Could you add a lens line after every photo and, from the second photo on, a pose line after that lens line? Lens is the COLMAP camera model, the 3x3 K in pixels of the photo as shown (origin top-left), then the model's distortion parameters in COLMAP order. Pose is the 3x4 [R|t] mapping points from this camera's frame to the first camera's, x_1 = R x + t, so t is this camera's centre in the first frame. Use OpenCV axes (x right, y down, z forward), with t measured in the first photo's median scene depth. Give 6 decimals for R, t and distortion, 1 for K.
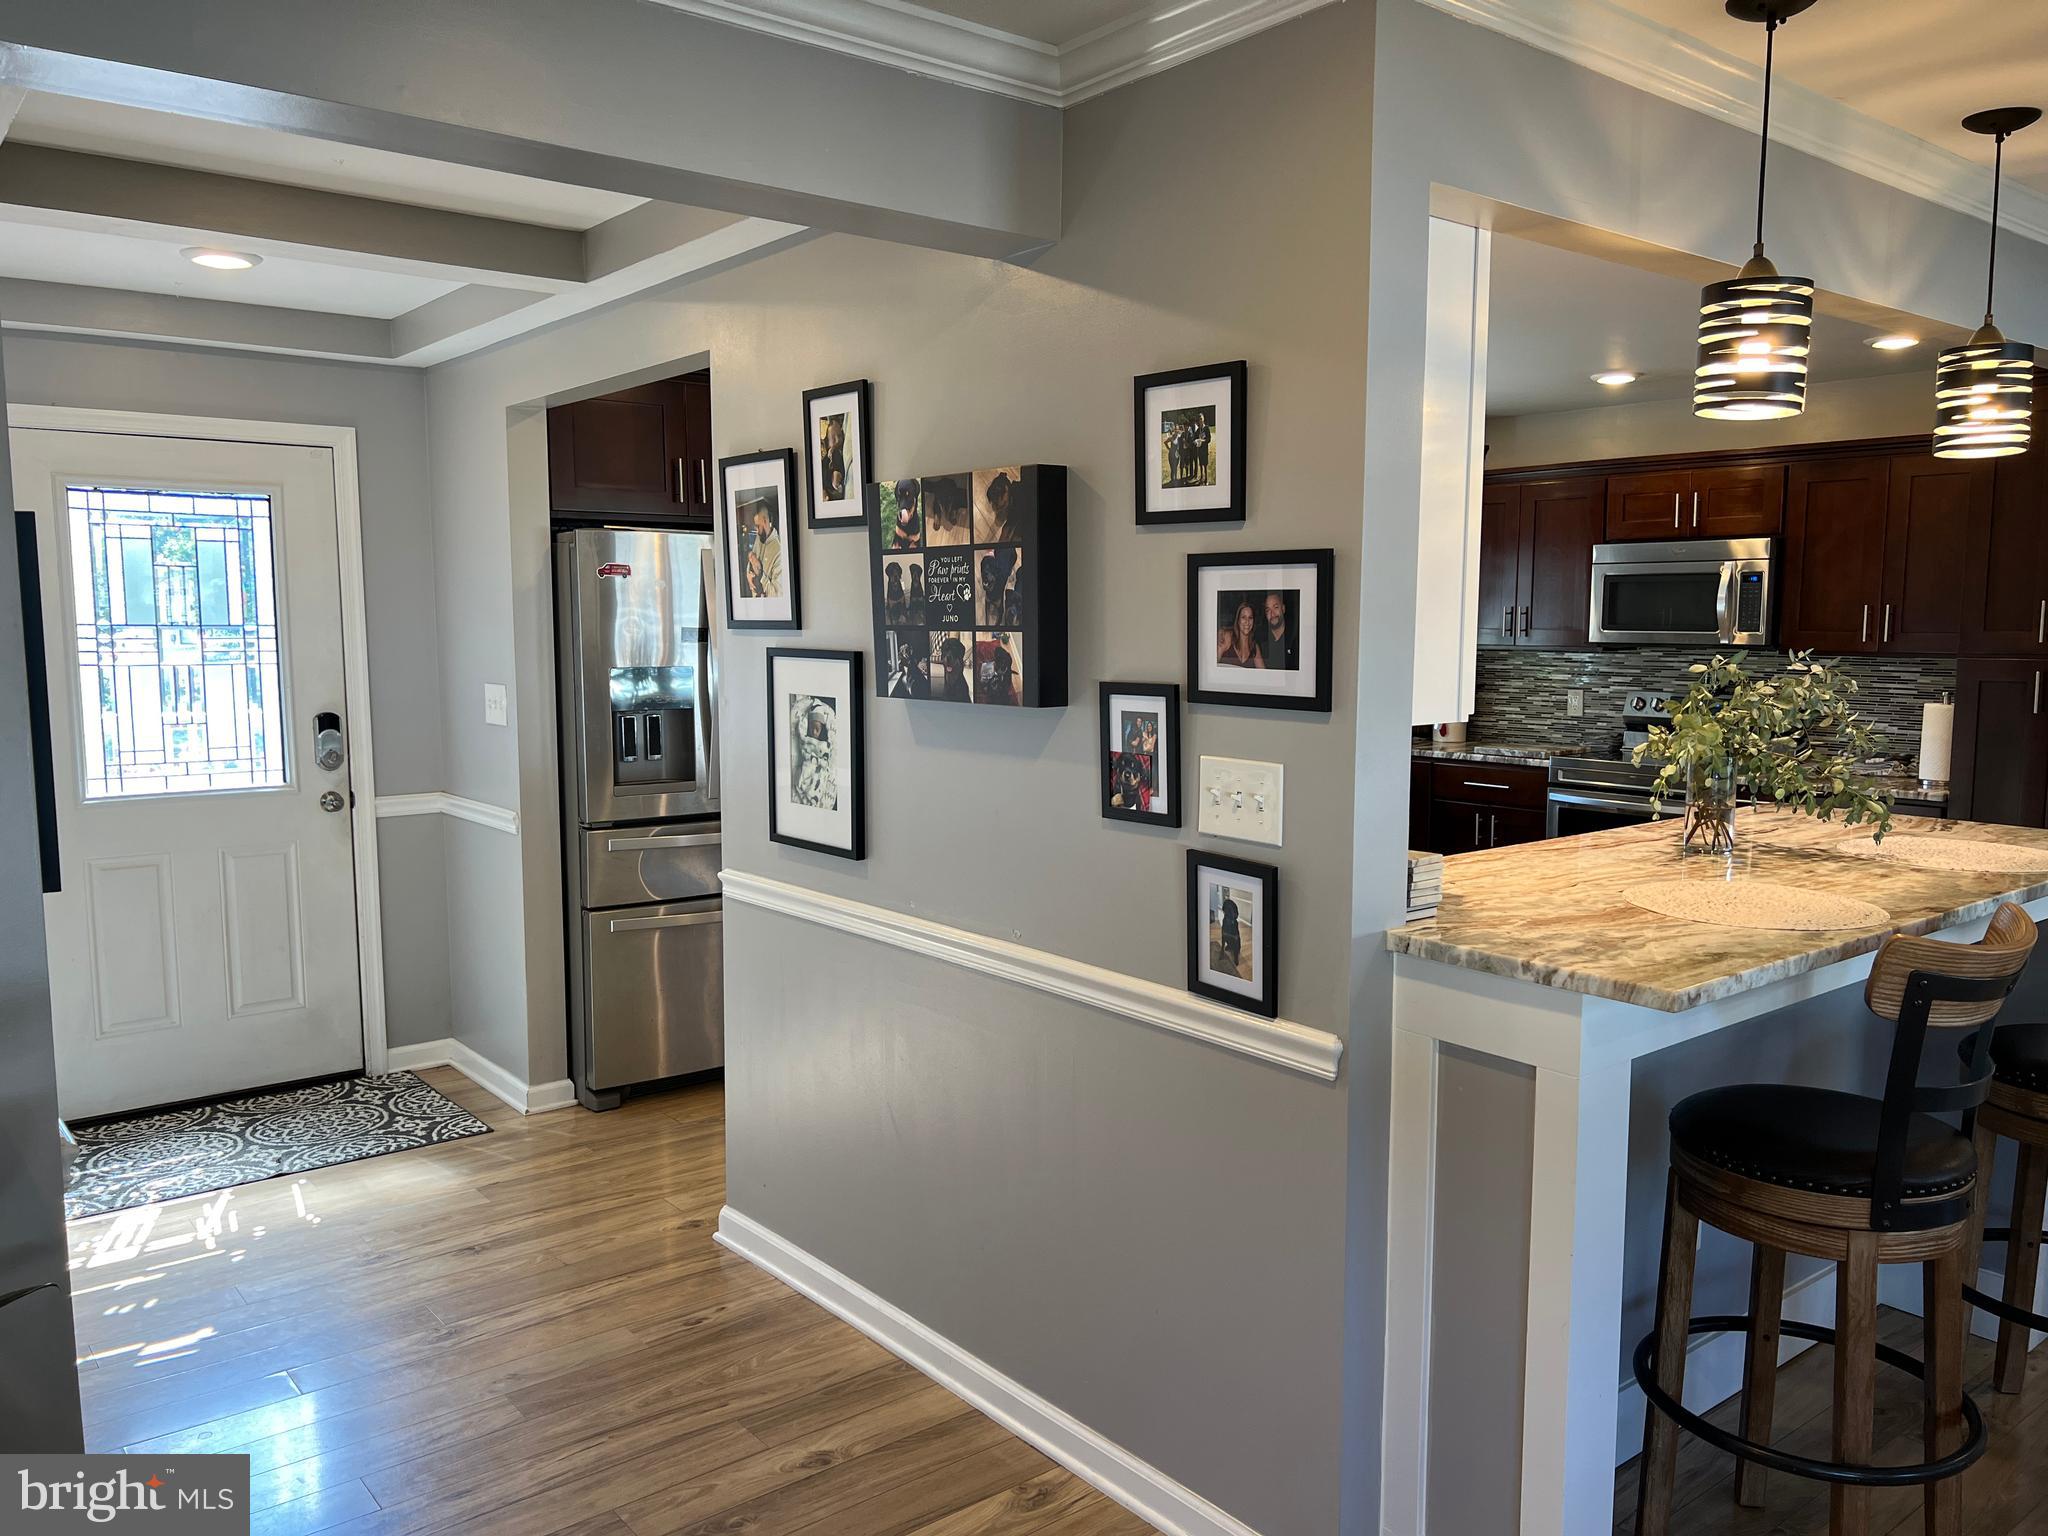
lens RADIAL K [[1538.0, 0, 1028.1], [0, 1538.0, 788.1], [0, 0, 1]] dist [0.063958, -0.073966]
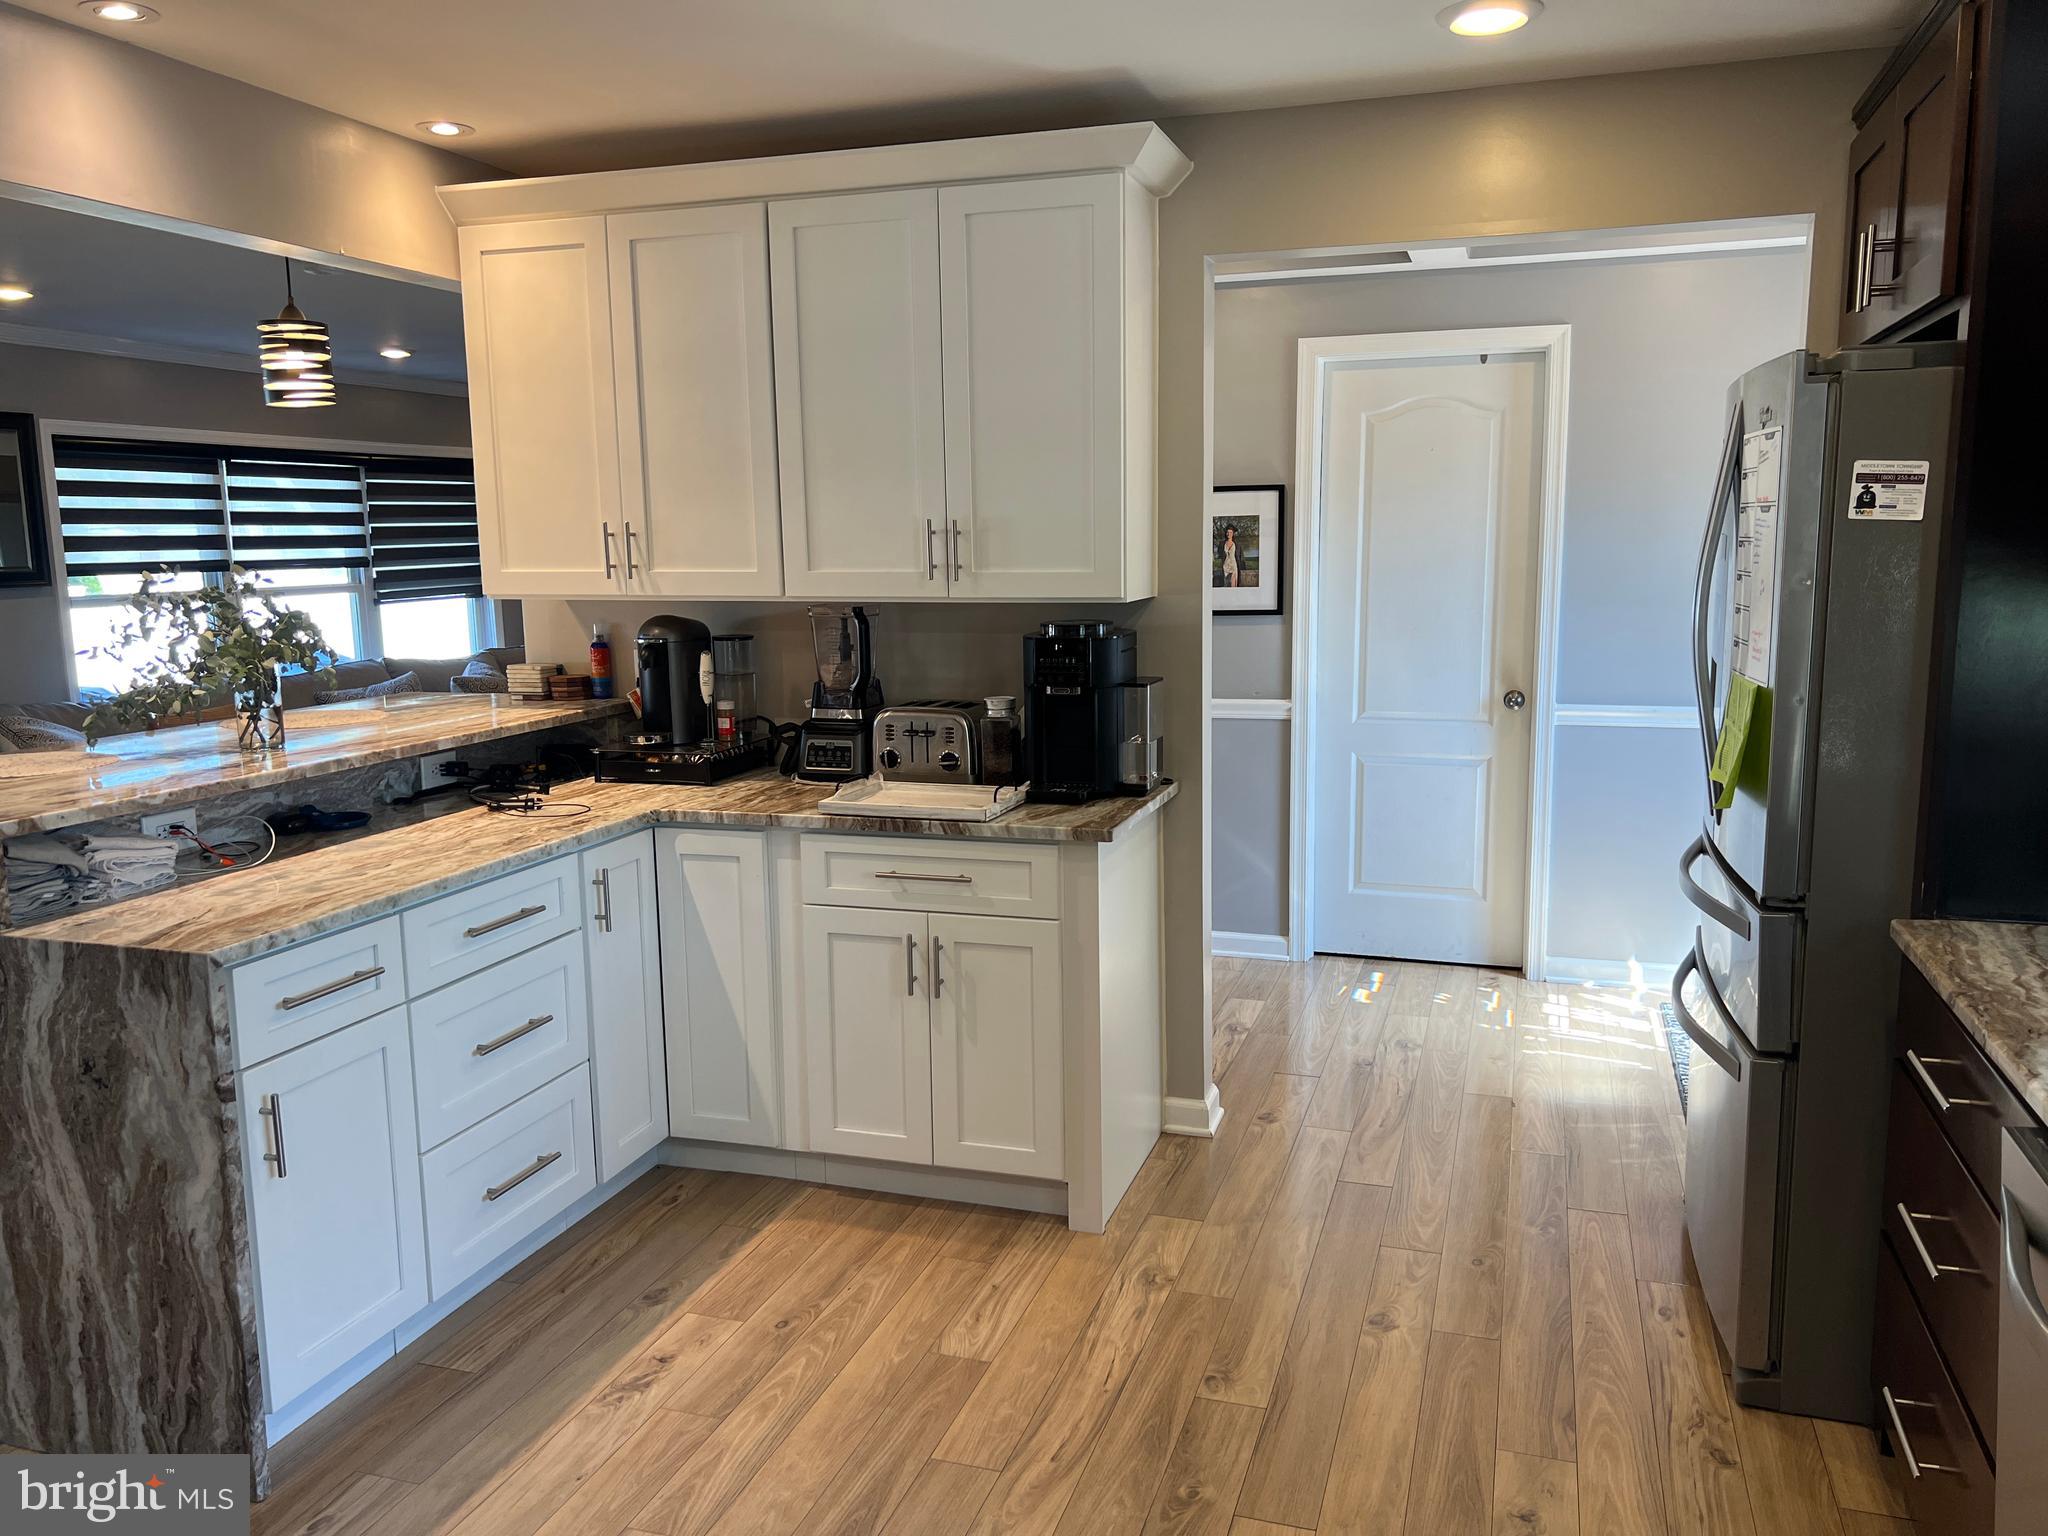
lens RADIAL K [[1538.0, 0, 1037.8], [0, 1538.0, 769.2], [0, 0, 1]] dist [0.063958, -0.073966]
pose [[-0.833673, 0.096757, -0.543716, 0.518289], [-0.049513, 0.967472, 0.248084, -0.220044], [0.550034, 0.233742, -0.801765, 1.955207]]
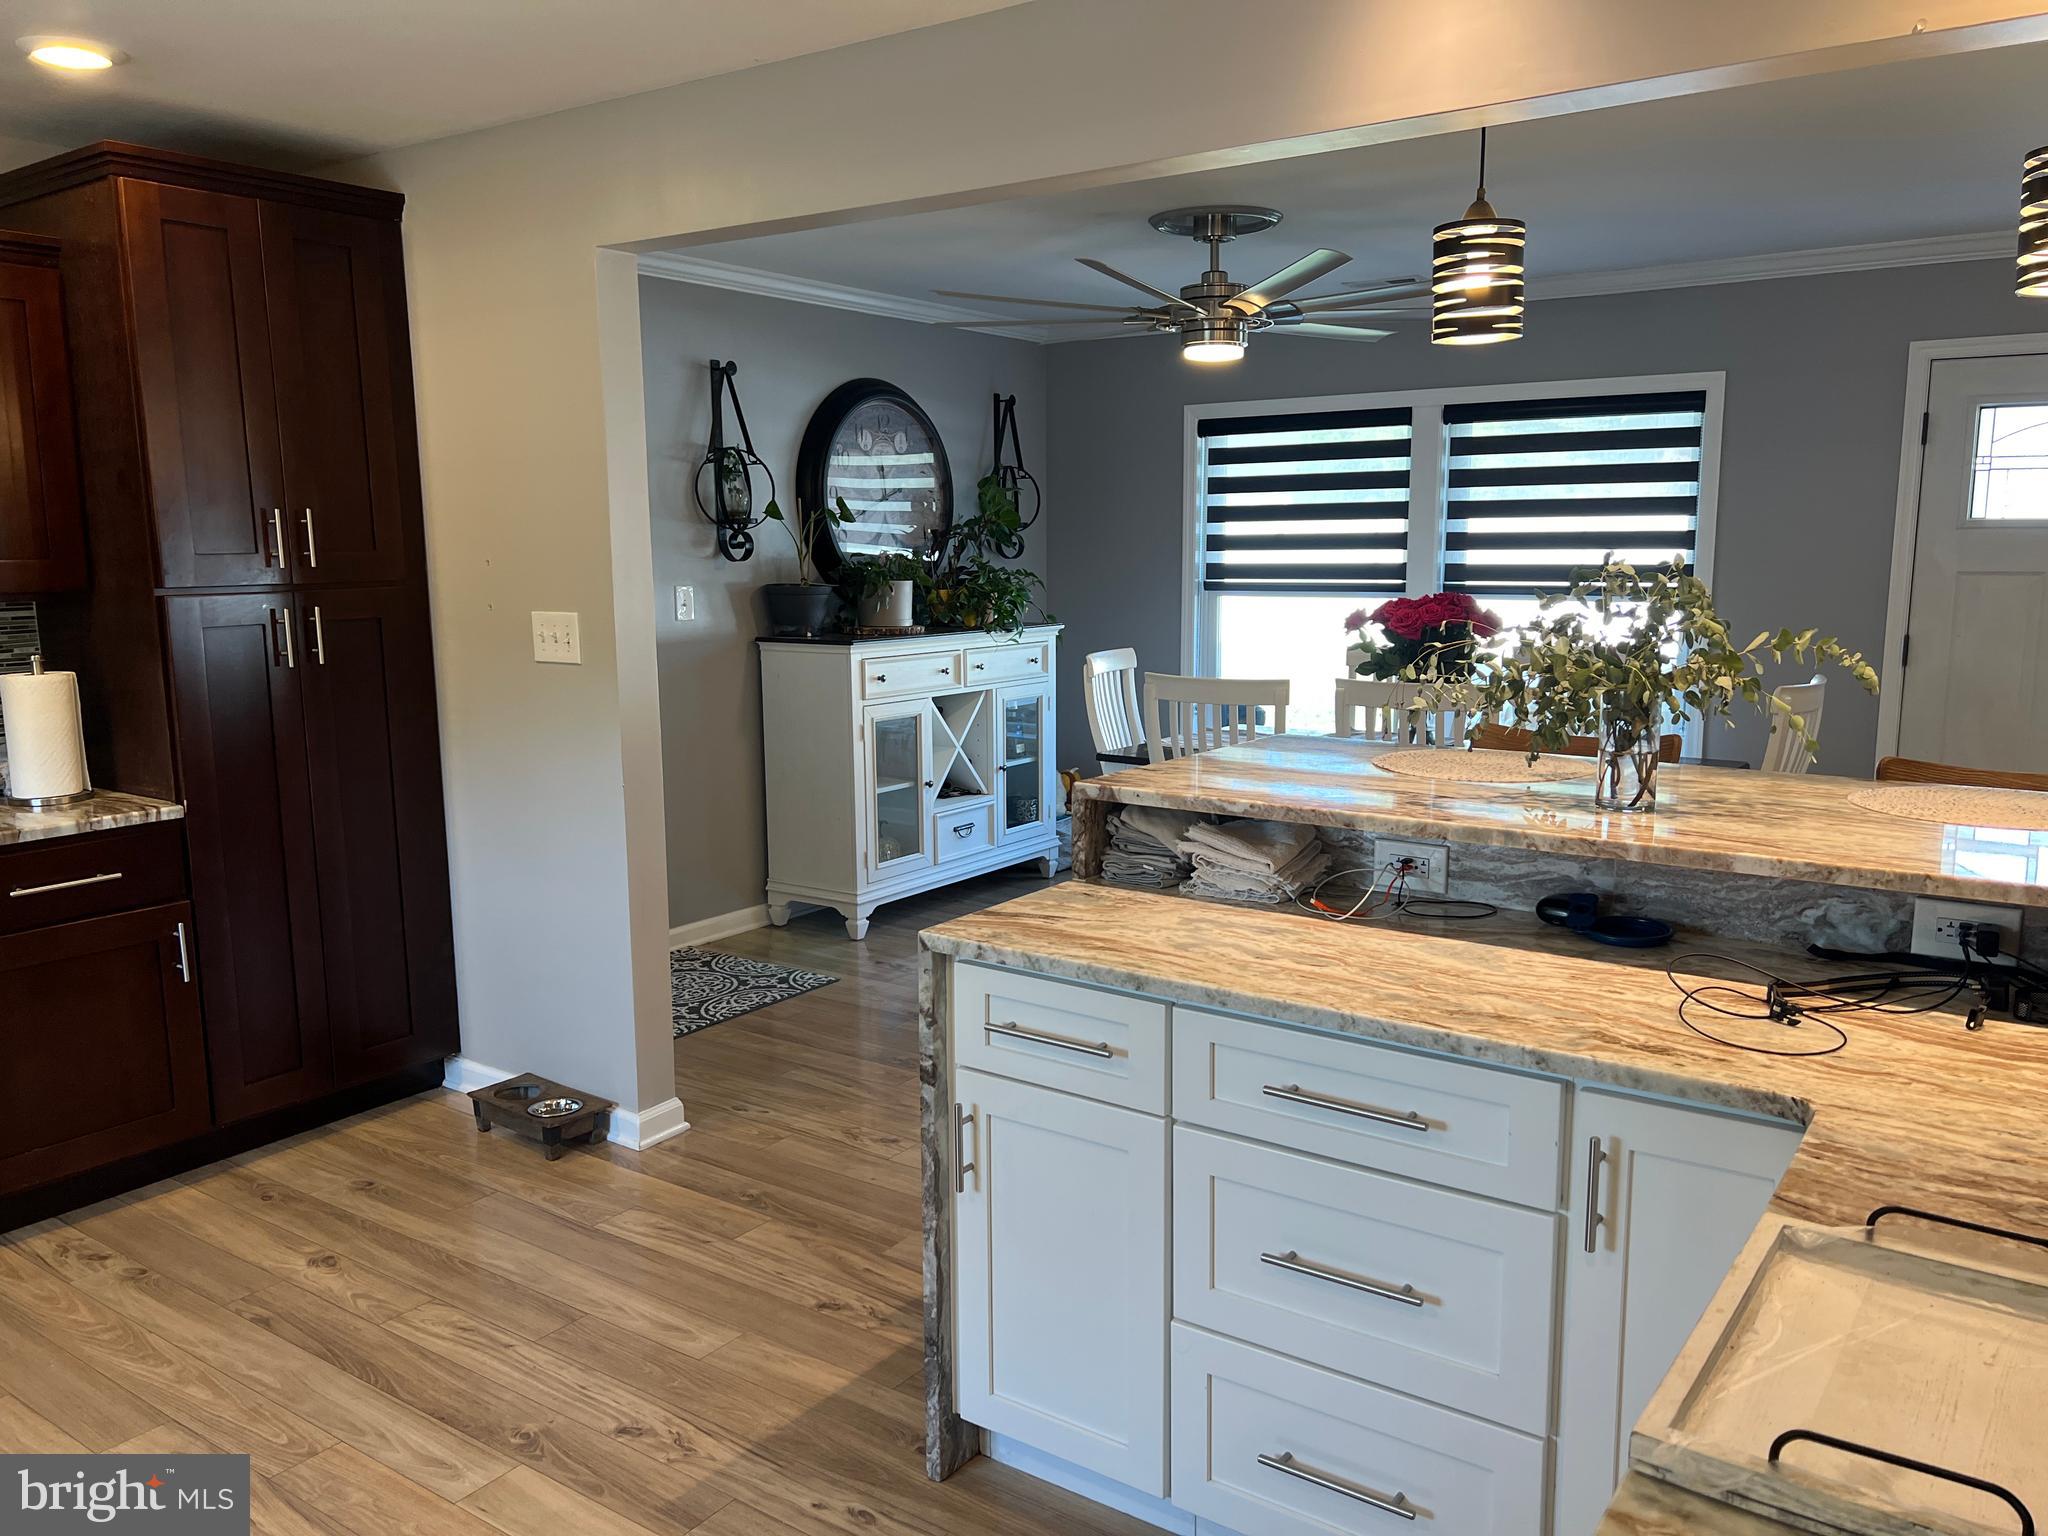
lens RADIAL K [[1538.0, 0, 1035.1], [0, 1538.0, 782.4], [0, 0, 1]] dist [0.063958, -0.073966]
pose [[-0.278525, -0.151787, 0.948359, -0.207103], [0.117095, 0.974700, 0.190392, -0.142935], [-0.953264, 0.164077, -0.253705, 1.330539]]
